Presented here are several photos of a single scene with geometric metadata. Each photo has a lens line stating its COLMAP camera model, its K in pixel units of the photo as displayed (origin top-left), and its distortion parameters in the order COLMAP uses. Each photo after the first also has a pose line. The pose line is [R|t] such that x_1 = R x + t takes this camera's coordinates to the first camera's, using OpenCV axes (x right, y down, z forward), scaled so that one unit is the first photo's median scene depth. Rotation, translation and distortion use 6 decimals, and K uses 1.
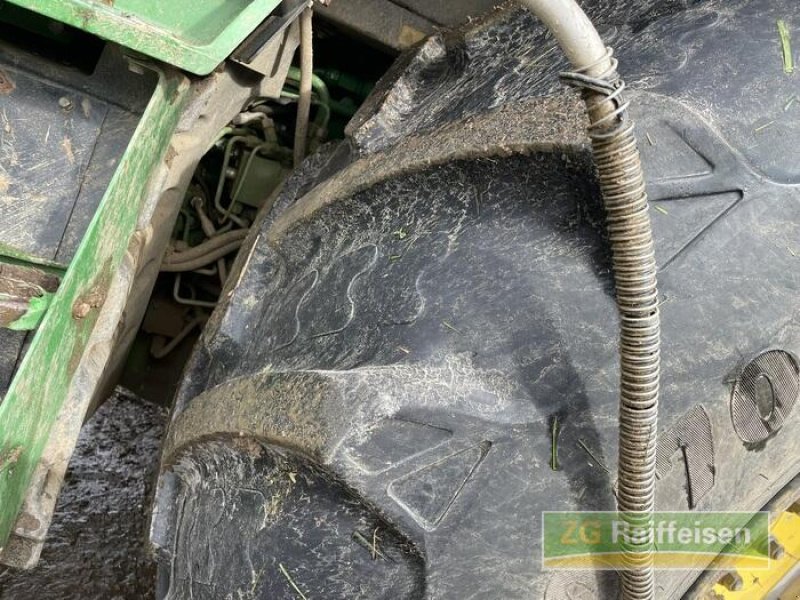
lens RADIAL K [[609.4, 0, 405.9], [0, 609.4, 296.5], [0, 0, 1]] dist [0.112565, -0.151148]
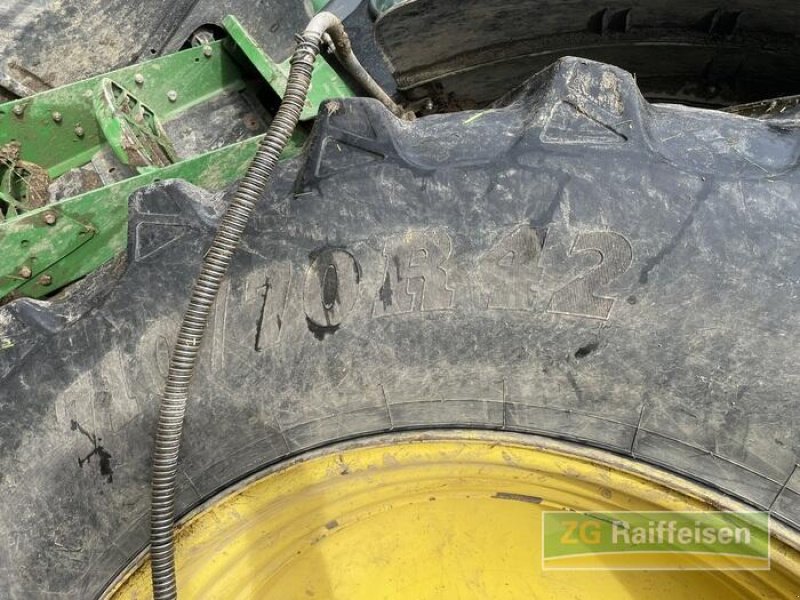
lens RADIAL K [[609.4, 0, 405.9], [0, 609.4, 296.5], [0, 0, 1]] dist [0.112565, -0.151148]
pose [[0.720667, 0.379662, -0.580082, 1.558331], [-0.624440, 0.718973, -0.305210, 0.508986], [0.301187, 0.582181, 0.755216, 0.035730]]
